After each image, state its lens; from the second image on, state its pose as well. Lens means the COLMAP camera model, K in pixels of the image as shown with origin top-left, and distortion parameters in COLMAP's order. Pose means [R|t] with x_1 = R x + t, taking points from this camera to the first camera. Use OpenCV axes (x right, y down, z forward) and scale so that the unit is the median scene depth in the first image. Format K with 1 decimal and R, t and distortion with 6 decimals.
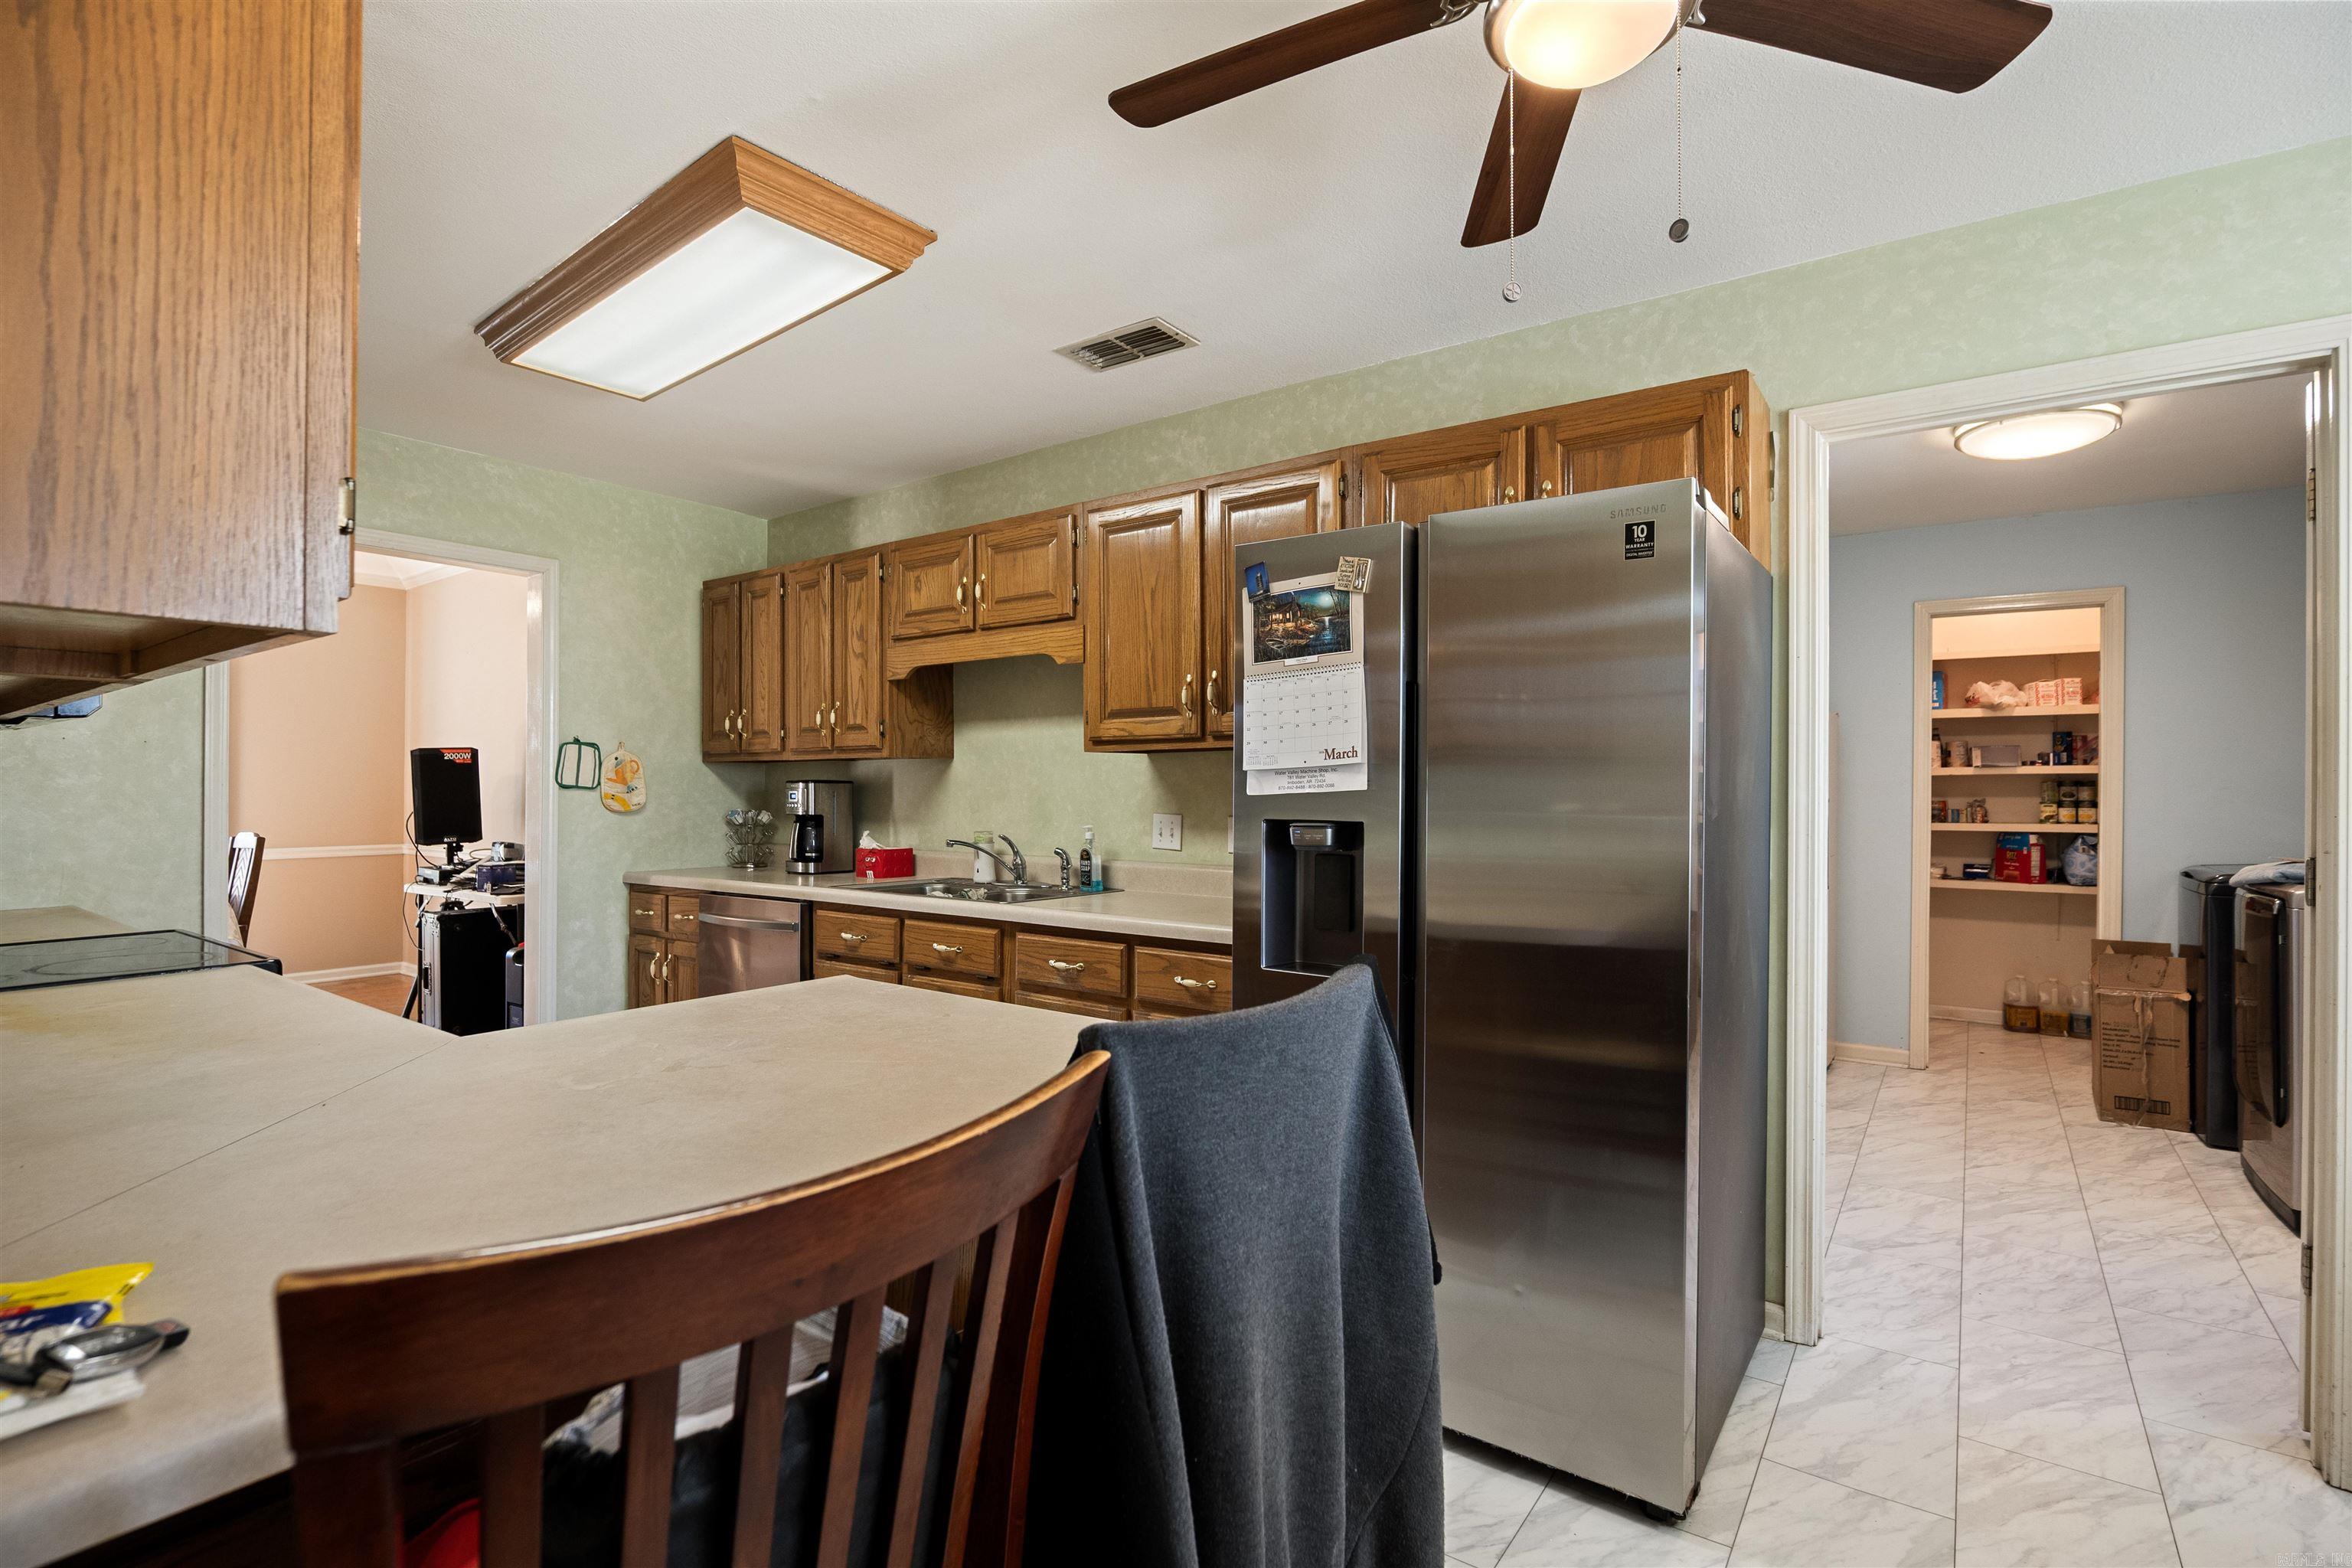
lens RADIAL K [[1115.9, 0, 1185.2], [0, 1115.9, 784.3], [0, 0, 1]] dist [-0.014300, 0.006547]
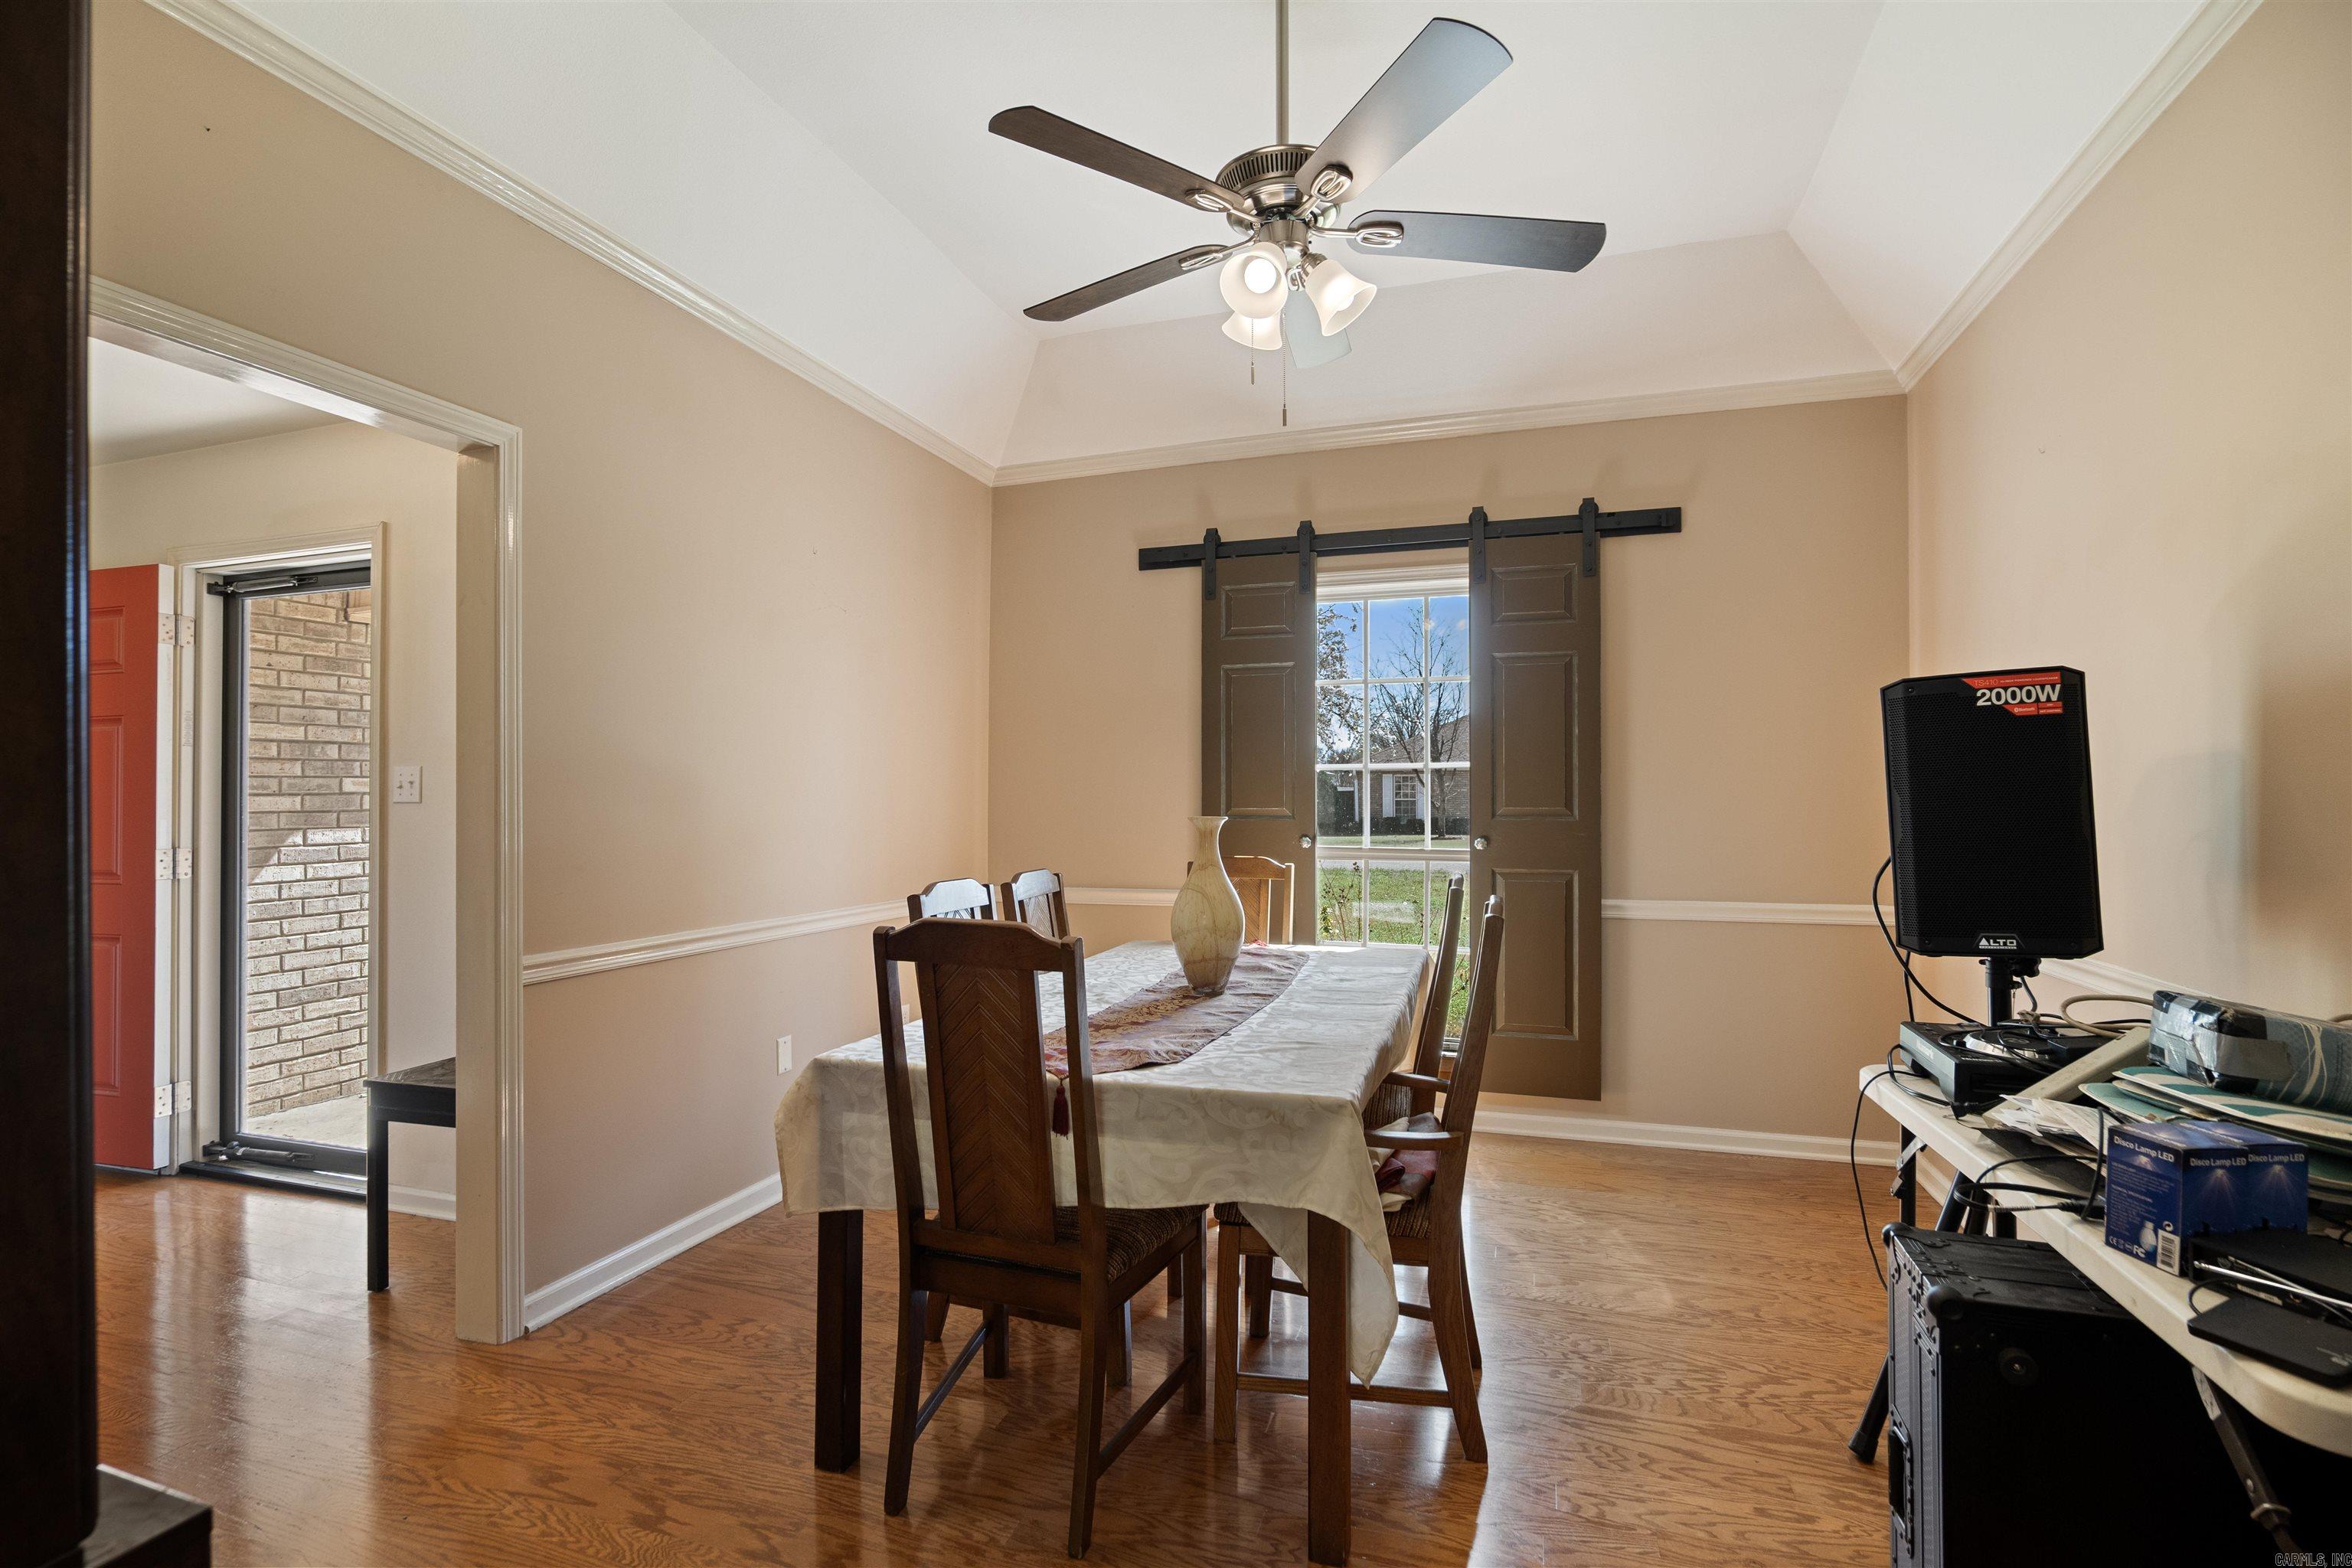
lens RADIAL K [[1115.9, 0, 1178.7], [0, 1115.9, 800.8], [0, 0, 1]] dist [-0.014300, 0.006547]
pose [[0.324141, -0.023085, -0.945727, -0.425168], [0.000420, 0.999706, -0.024259, 0.014322], [0.946009, 0.007466, 0.324055, 0.657681]]
